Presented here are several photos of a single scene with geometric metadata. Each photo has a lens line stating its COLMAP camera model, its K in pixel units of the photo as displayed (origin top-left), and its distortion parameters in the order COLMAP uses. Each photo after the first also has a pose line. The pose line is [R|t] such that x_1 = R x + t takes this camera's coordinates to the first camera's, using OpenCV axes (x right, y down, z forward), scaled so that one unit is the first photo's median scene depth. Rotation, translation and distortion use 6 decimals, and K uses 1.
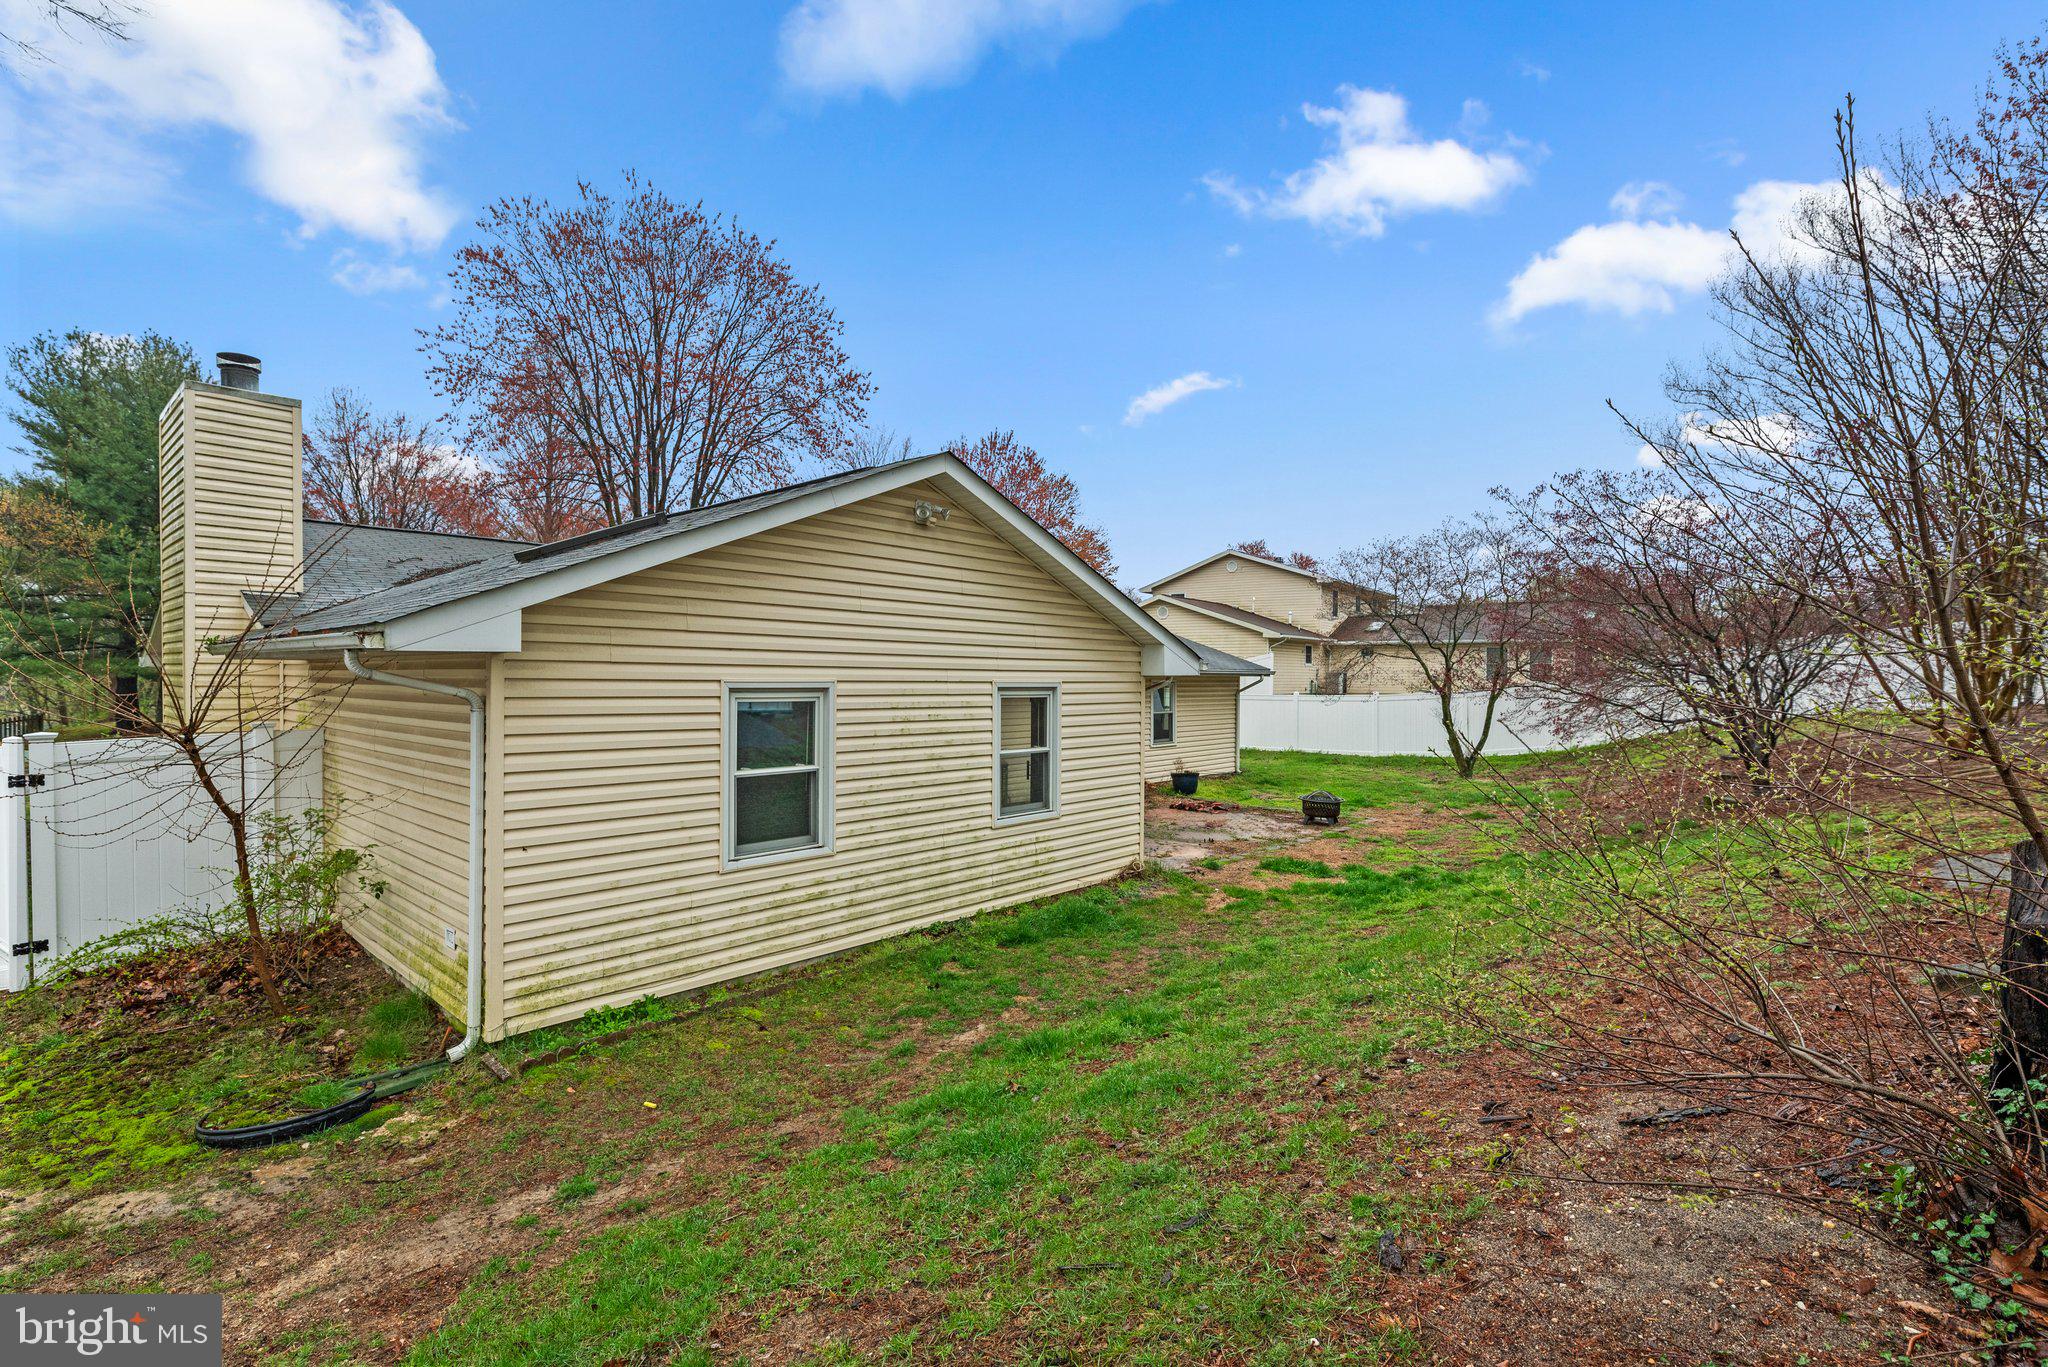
lens RADIAL K [[913.7, 0, 1024.0], [0, 913.7, 683.5], [0, 0, 1]] dist [0.002567, -0.000115]
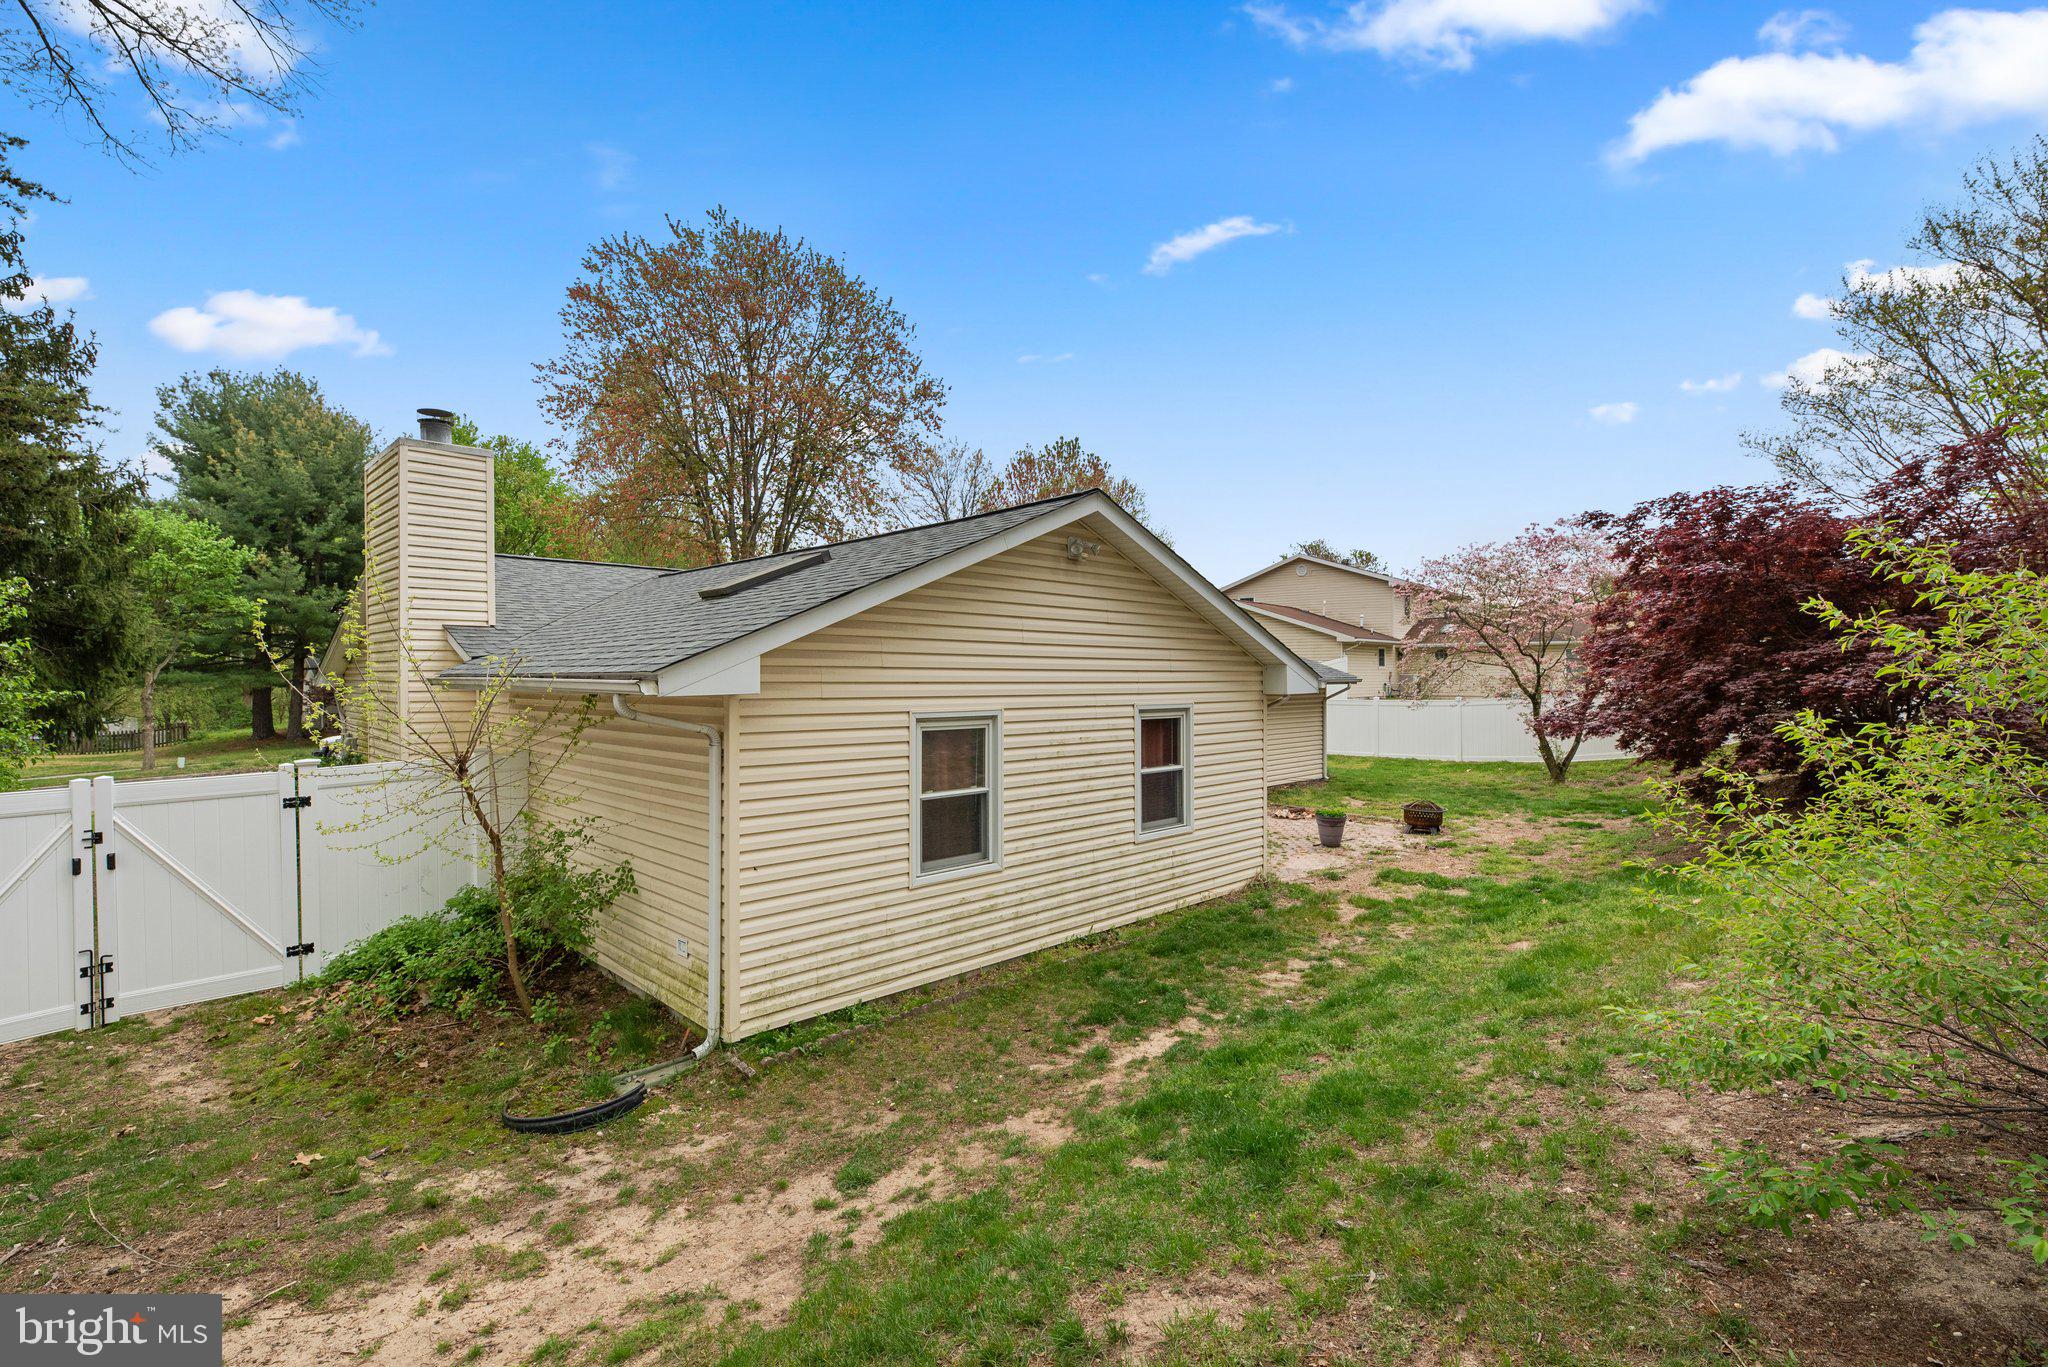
lens RADIAL K [[907.2, 0, 1027.4], [0, 907.2, 672.0], [0, 0, 1]] dist [-0.005981, -0.000196]
pose [[0.998601, -0.008304, -0.052219, -0.114453], [0.007687, 0.999898, -0.011999, -0.031133], [0.052314, 0.011581, 0.998564, -0.063122]]
